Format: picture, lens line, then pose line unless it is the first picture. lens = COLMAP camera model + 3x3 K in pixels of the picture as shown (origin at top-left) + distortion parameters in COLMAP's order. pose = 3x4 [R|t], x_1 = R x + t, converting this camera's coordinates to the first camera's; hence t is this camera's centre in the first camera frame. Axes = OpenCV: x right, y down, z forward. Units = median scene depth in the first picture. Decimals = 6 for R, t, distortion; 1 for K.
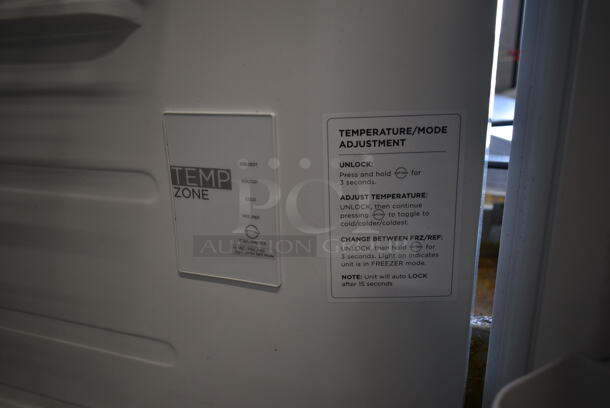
lens RADIAL K [[468.9, 0, 305.0], [0, 468.9, 204.0], [0, 0, 1]] dist [-0.011063, -0.003853]
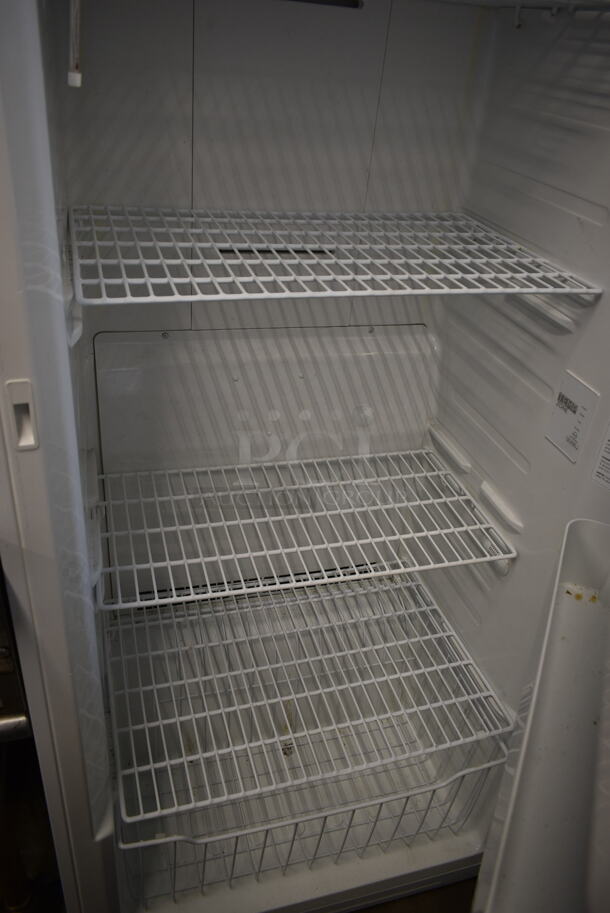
lens RADIAL K [[701.7, 0, 302.1], [0, 701.7, 454.2], [0, 0, 1]] dist [-0.011063, -0.003853]
pose [[0.588676, 0.490742, -0.642365, 1.314490], [-0.338873, 0.871262, 0.355061, -0.606516], [0.733912, 0.008664, 0.679190, -2.233844]]
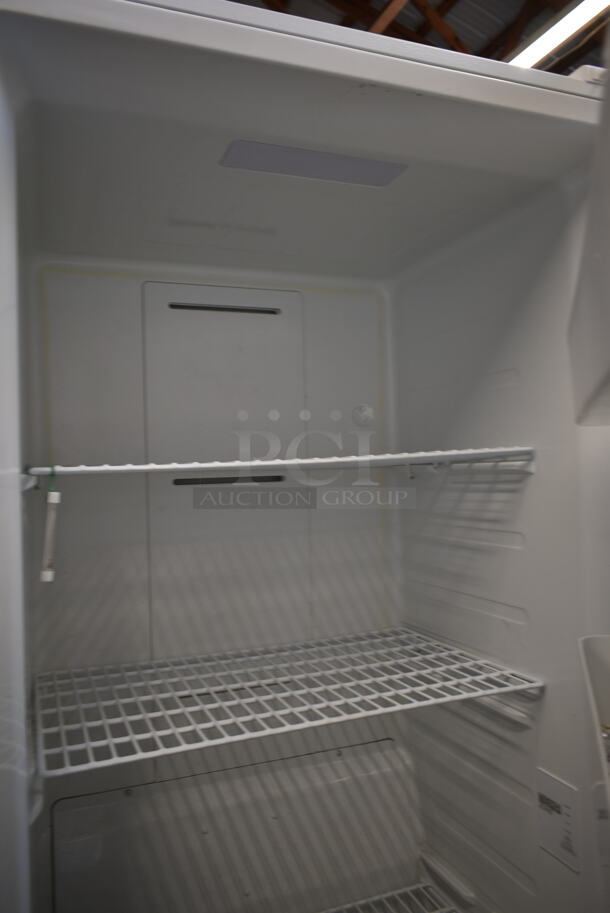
lens RADIAL K [[701.7, 0, 302.1], [0, 701.7, 454.2], [0, 0, 1]] dist [-0.011063, -0.003853]
pose [[0.660951, -0.014112, -0.750296, 1.481388], [-0.210938, 0.956018, -0.203800, -0.705624], [0.720173, 0.292968, 0.628904, -2.360734]]
